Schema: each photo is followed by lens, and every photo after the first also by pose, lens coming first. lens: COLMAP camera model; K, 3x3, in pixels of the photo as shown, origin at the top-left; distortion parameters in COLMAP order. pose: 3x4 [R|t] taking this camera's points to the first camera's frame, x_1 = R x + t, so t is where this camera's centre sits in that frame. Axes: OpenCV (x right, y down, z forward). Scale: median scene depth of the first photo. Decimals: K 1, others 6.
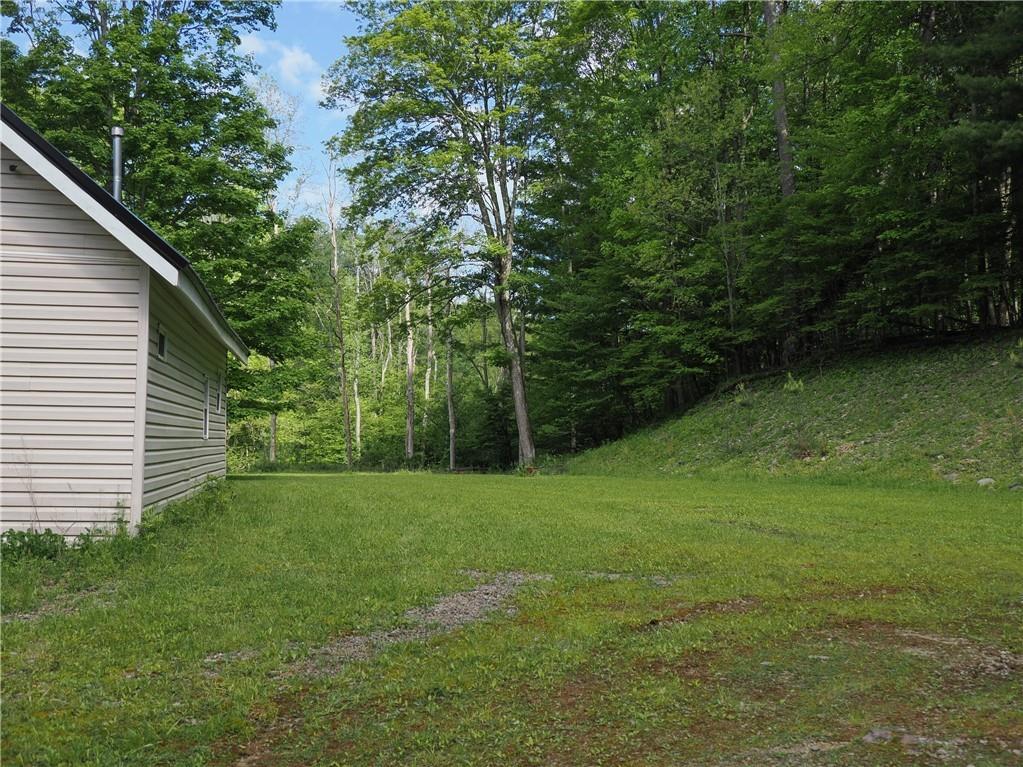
lens RADIAL K [[1144.5, 0, 511.5], [0, 1144.5, 383.5], [0, 0, 1]] dist [0.001982, 0.006587]
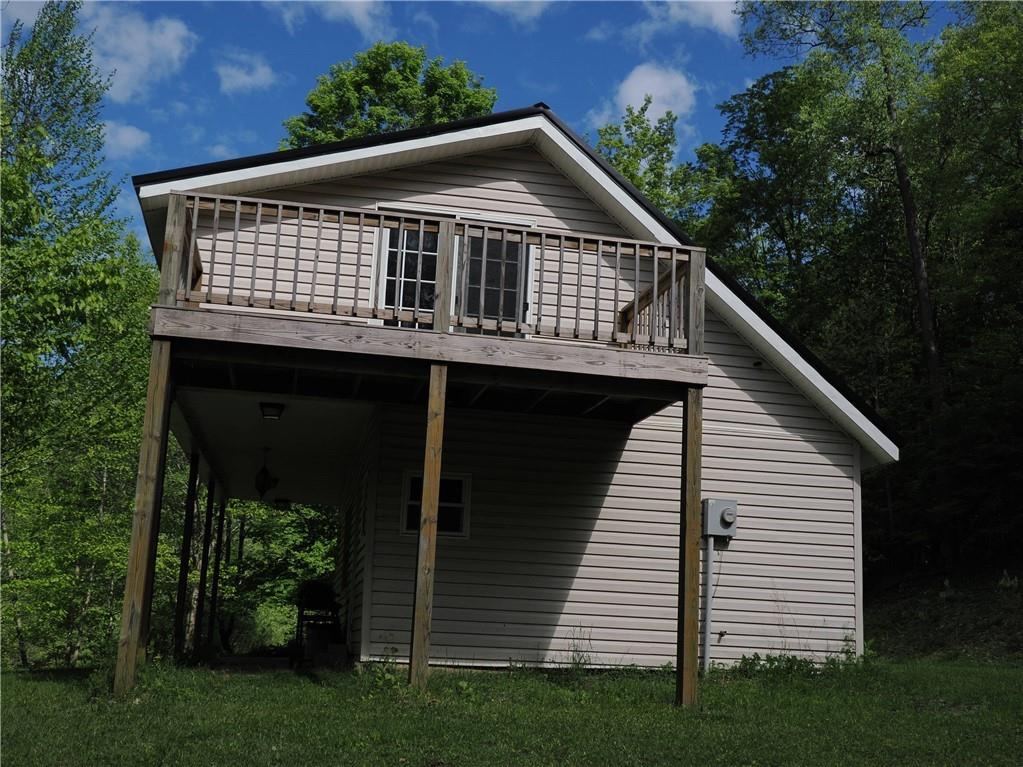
lens RADIAL K [[1144.5, 0, 511.5], [0, 1144.5, 383.5], [0, 0, 1]] dist [0.001982, 0.006587]
pose [[0.999010, 0.037165, 0.024449, -0.738284], [-0.032304, 0.983916, -0.175684, 0.064682], [-0.030585, 0.174720, 0.984143, -0.237835]]
